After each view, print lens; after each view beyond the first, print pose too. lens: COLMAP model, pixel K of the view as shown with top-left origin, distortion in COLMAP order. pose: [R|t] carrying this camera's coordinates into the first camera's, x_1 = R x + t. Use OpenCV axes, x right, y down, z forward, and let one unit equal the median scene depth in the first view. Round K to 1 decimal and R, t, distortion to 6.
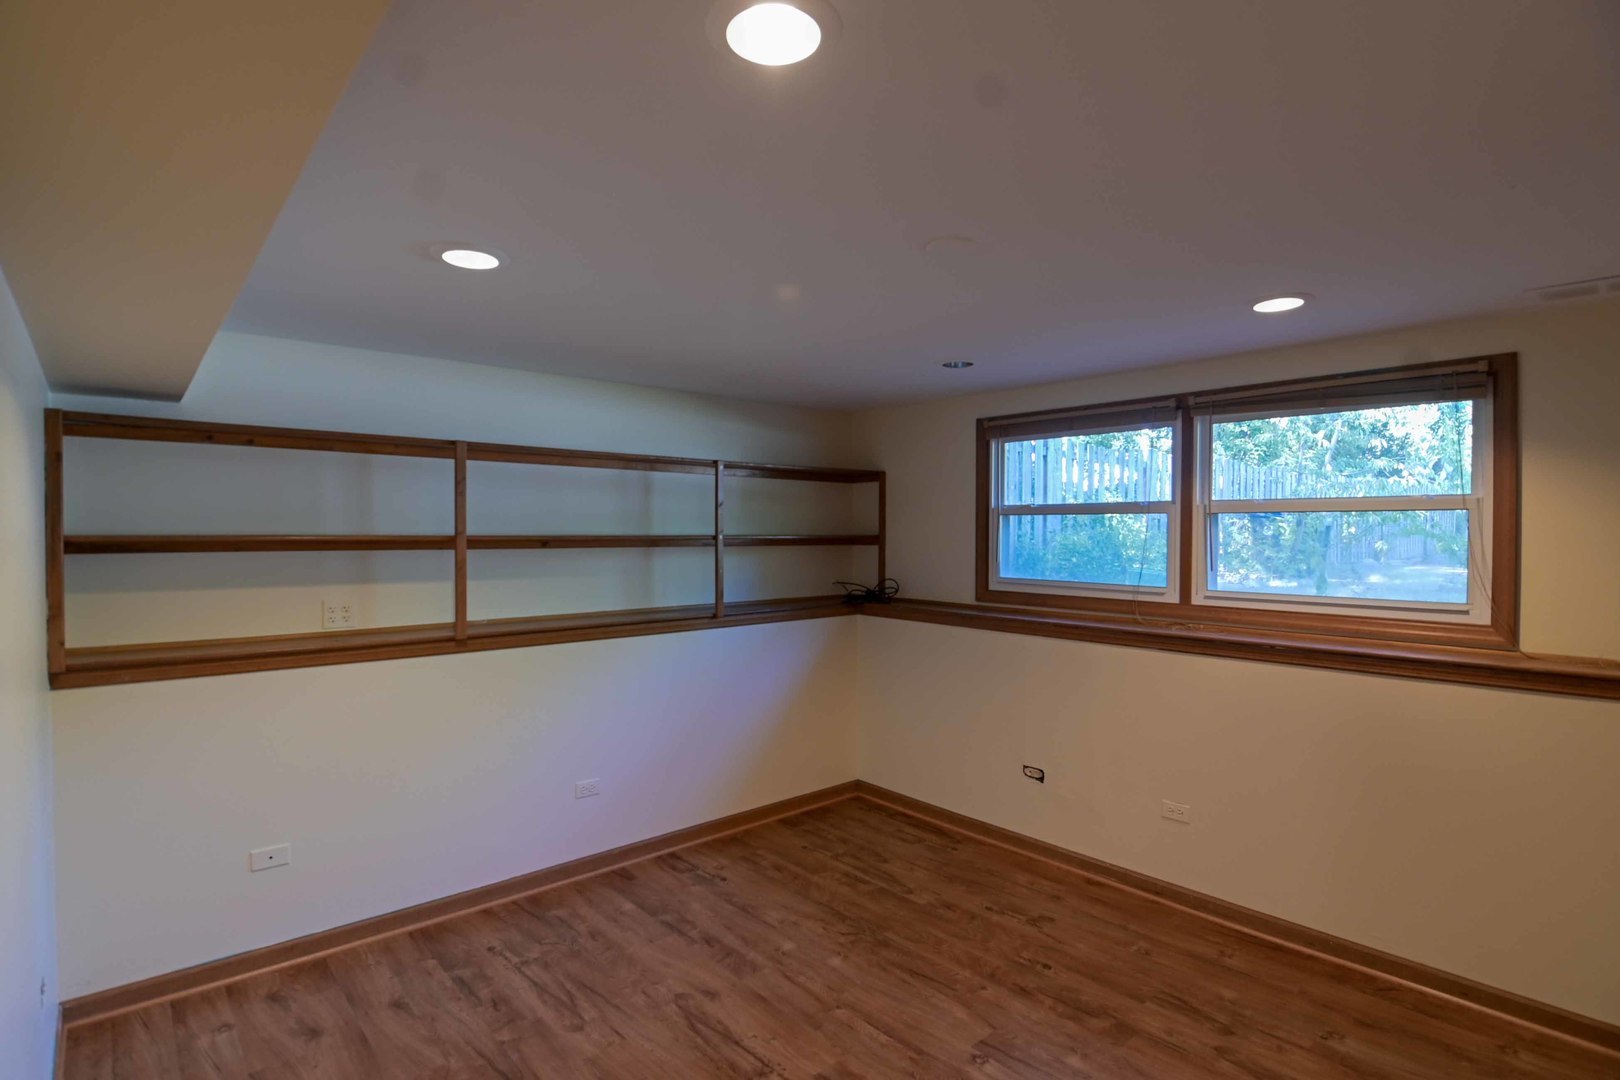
lens RADIAL K [[801.5, 0, 796.8], [0, 801.5, 537.8], [0, 0, 1]] dist [-0.008059, -0.009621]
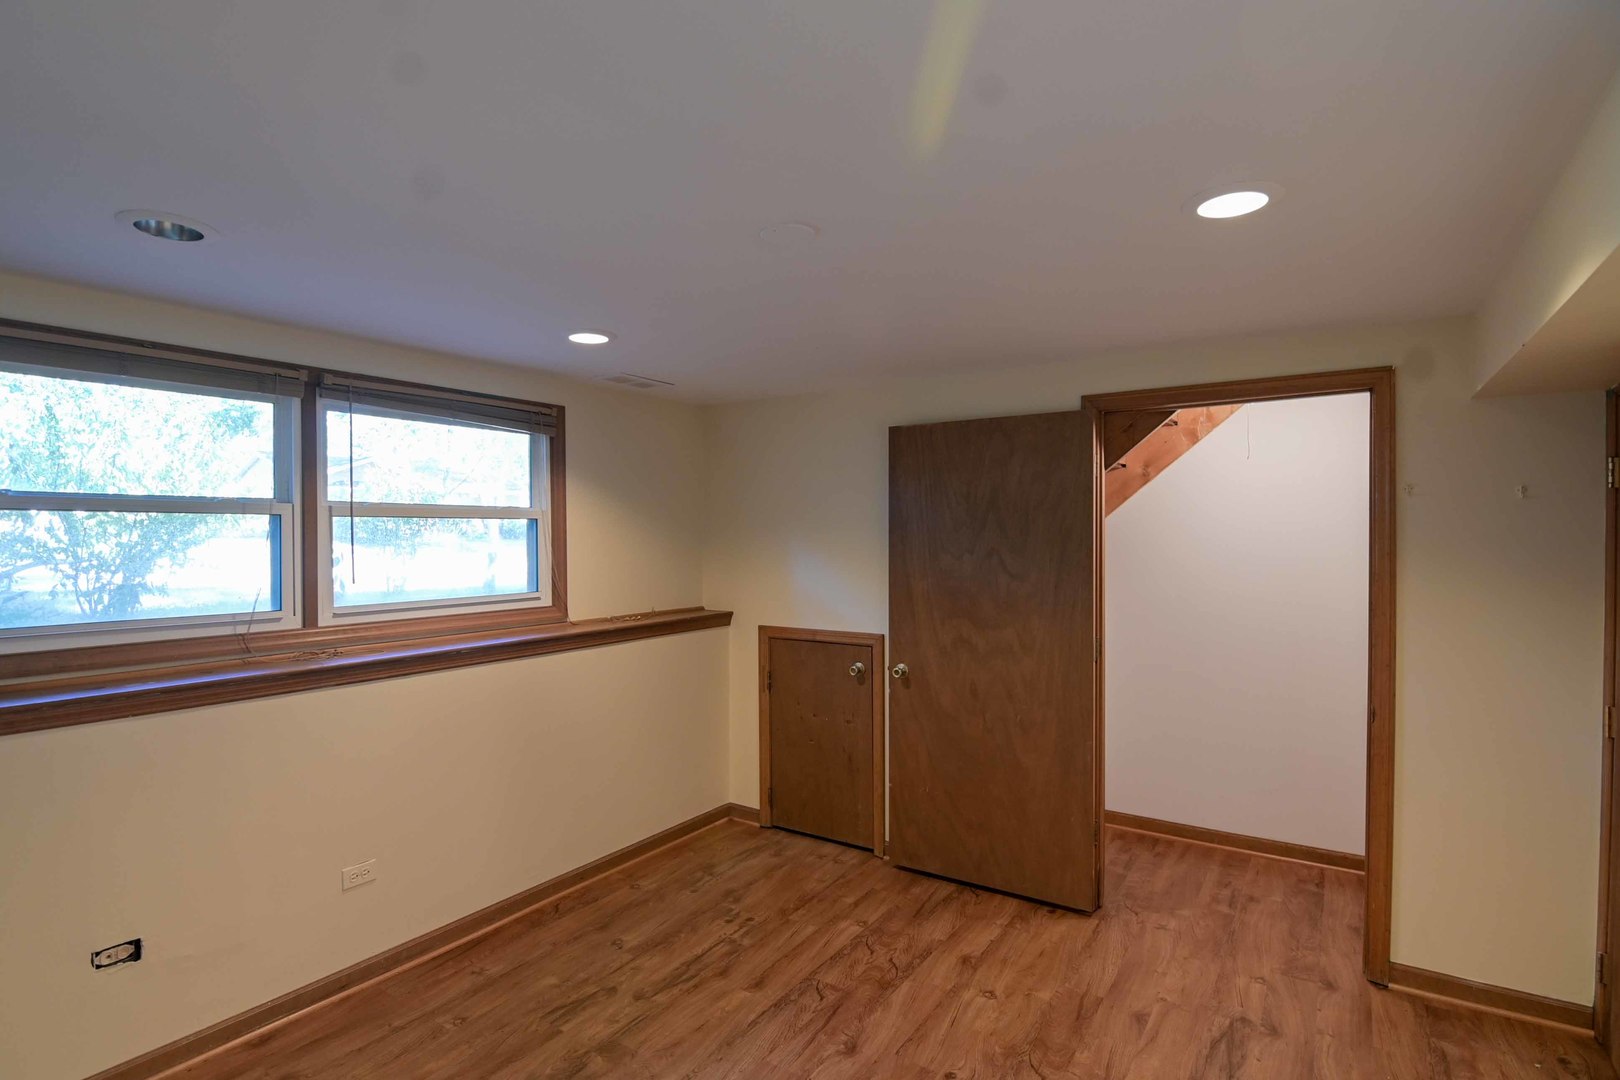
lens RADIAL K [[801.5, 0, 805.1], [0, 801.5, 546.1], [0, 0, 1]] dist [-0.008059, -0.009621]
pose [[-0.258932, -0.019874, 0.965691, -0.507024], [0.008812, 0.999698, 0.022937, -0.016675], [-0.965855, 0.014449, -0.258678, 0.876380]]
